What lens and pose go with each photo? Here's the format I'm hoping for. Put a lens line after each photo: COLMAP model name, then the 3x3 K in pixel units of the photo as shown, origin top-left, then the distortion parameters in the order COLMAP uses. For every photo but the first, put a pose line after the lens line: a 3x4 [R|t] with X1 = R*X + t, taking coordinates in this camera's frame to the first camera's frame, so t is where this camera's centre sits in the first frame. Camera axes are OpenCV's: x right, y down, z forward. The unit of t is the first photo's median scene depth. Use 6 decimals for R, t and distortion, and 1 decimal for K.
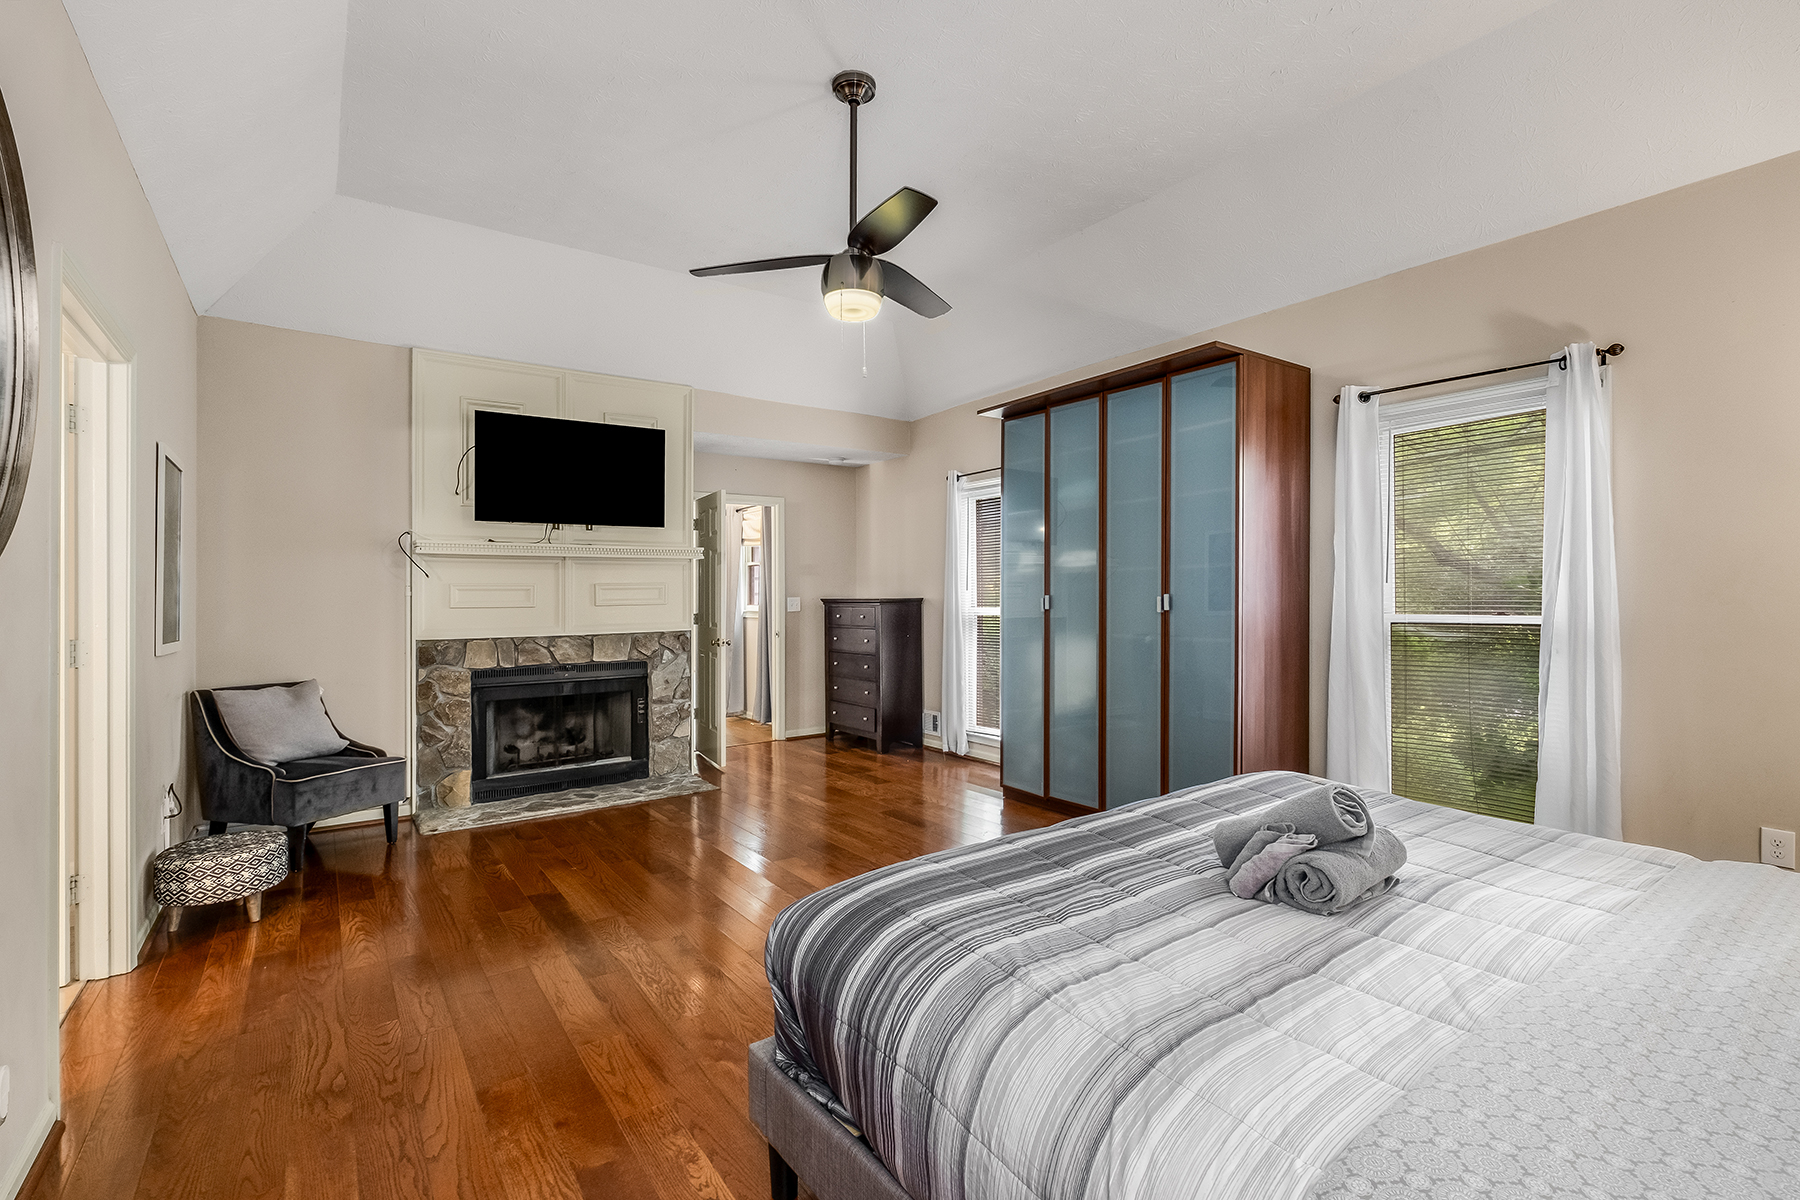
lens RADIAL K [[804.0, 0, 904.1], [0, 804.0, 590.5], [0, 0, 1]] dist [-0.001272, -0.000968]
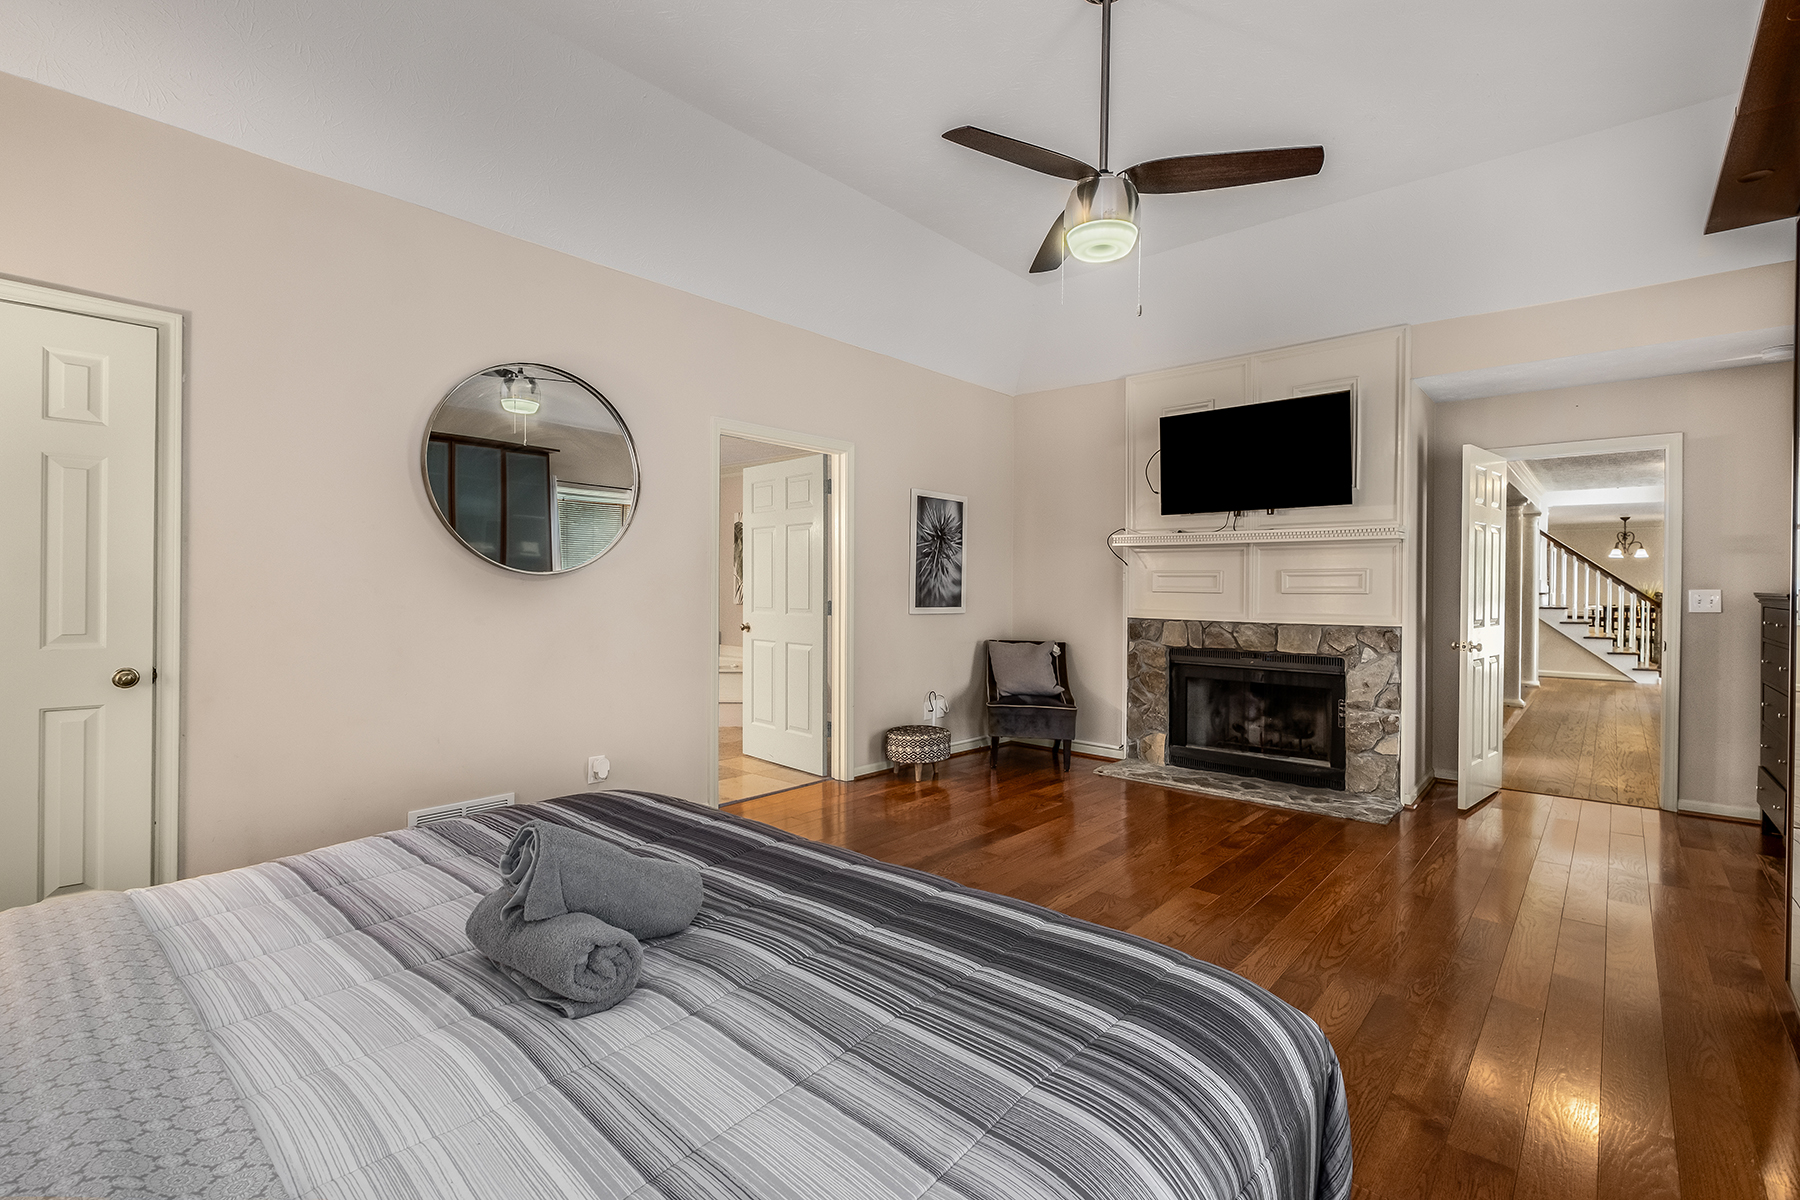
lens RADIAL K [[804.0, 0, 904.1], [0, 804.0, 590.5], [0, 0, 1]] dist [-0.001272, -0.000968]
pose [[0.235103, 0.022726, -0.971705, 0.442390], [-0.001149, 0.999732, 0.023104, -0.005846], [0.971970, -0.004315, 0.235066, 0.349341]]
